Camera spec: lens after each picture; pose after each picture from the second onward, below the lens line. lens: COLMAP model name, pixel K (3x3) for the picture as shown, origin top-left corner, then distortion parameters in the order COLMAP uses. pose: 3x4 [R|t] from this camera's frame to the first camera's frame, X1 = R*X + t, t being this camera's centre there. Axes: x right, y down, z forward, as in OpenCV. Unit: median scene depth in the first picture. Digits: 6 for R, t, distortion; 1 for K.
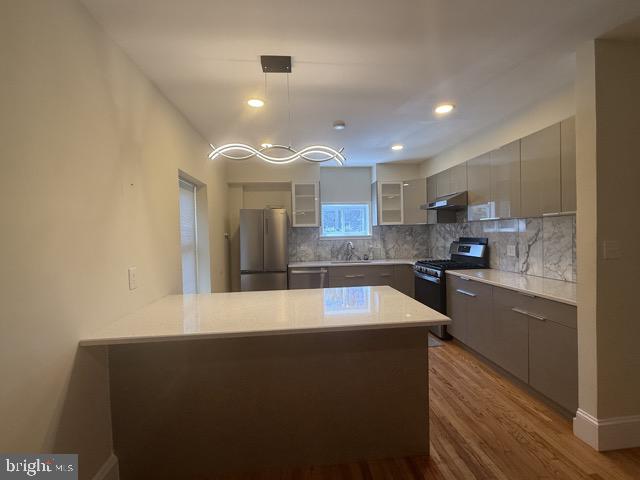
lens RADIAL K [[284.9, 0, 320.0], [0, 284.9, 240.0], [0, 0, 1]] dist [0.000118, -0.000042]
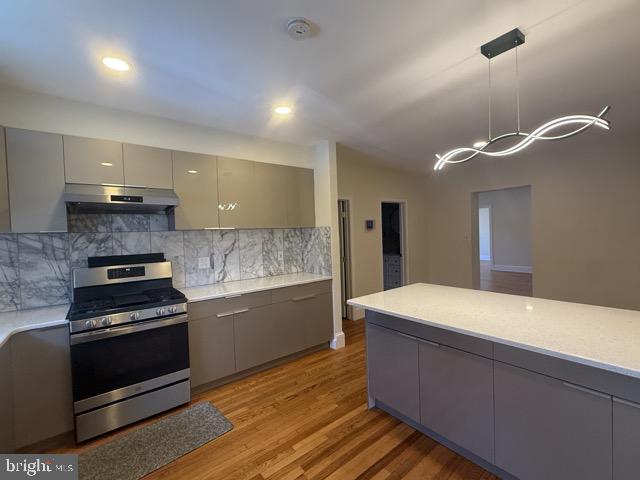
lens RADIAL K [[284.9, 0, 320.0], [0, 284.9, 240.0], [0, 0, 1]] dist [0.000118, -0.000042]
pose [[-0.537115, 0.009573, 0.843455, -0.373565], [0.059654, 0.997863, 0.026662, -0.044940], [-0.841397, 0.064636, -0.536538, 1.270360]]
